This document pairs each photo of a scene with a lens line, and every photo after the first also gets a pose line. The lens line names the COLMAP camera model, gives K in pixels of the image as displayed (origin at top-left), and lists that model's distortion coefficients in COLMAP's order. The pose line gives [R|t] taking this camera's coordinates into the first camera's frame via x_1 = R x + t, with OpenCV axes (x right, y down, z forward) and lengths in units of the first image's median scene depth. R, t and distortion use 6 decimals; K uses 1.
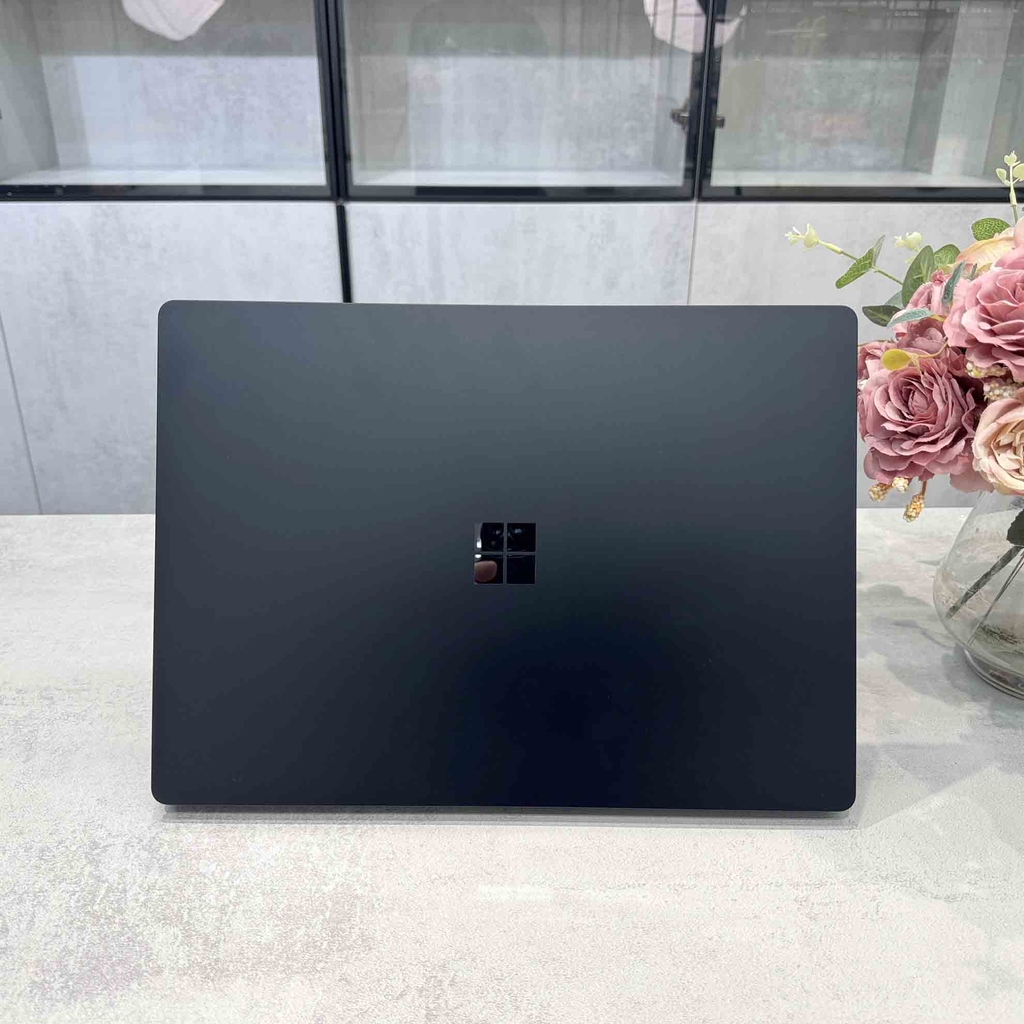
lens RADIAL K [[984.2, 0, 512.0], [0, 984.2, 512.0], [0, 0, 1]] dist [0.010842, -0.023584]
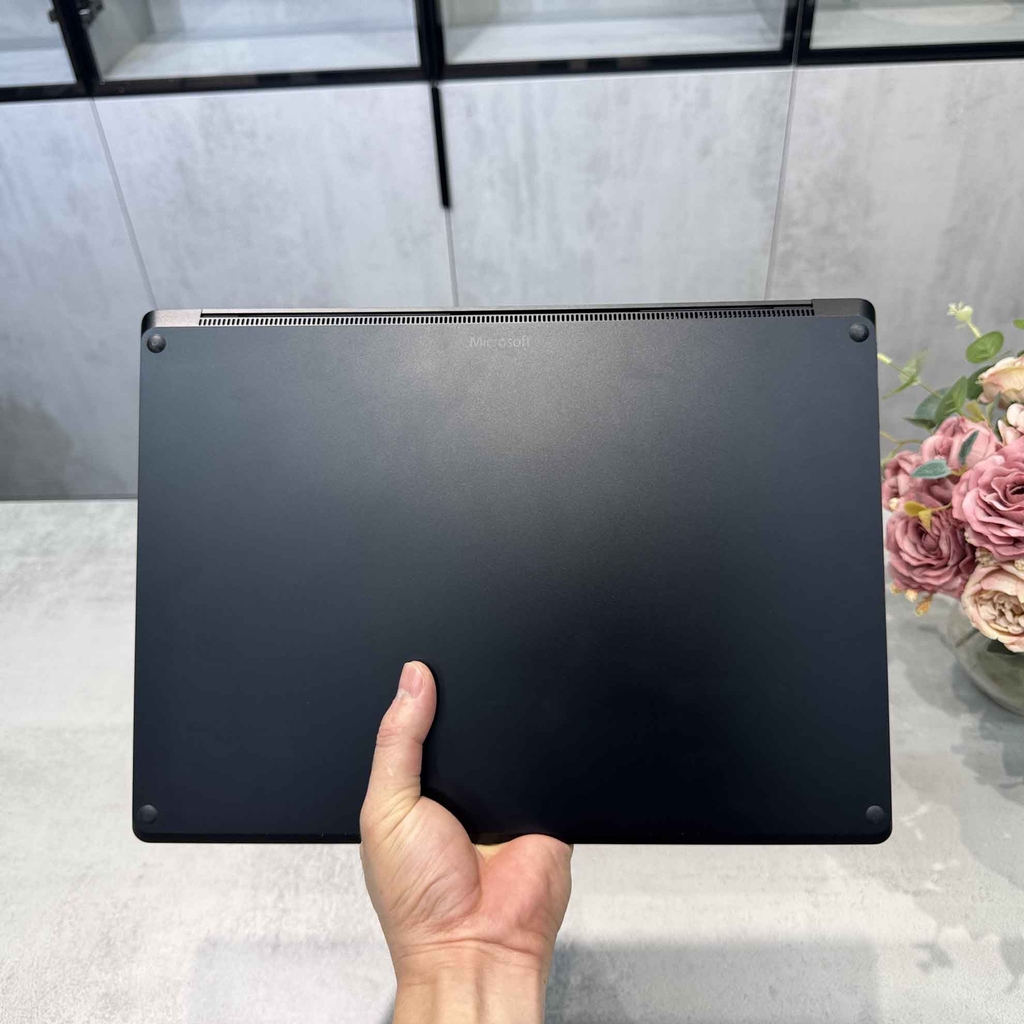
lens RADIAL K [[990.2, 0, 504.8], [0, 990.2, 512.4], [0, 0, 1]] dist [-0.001657, -0.021577]
pose [[0.995201, -0.000435, -0.097849, -0.003195], [0.025830, 0.965688, 0.258415, -0.149734], [0.094380, -0.259703, 0.961066, -0.083691]]
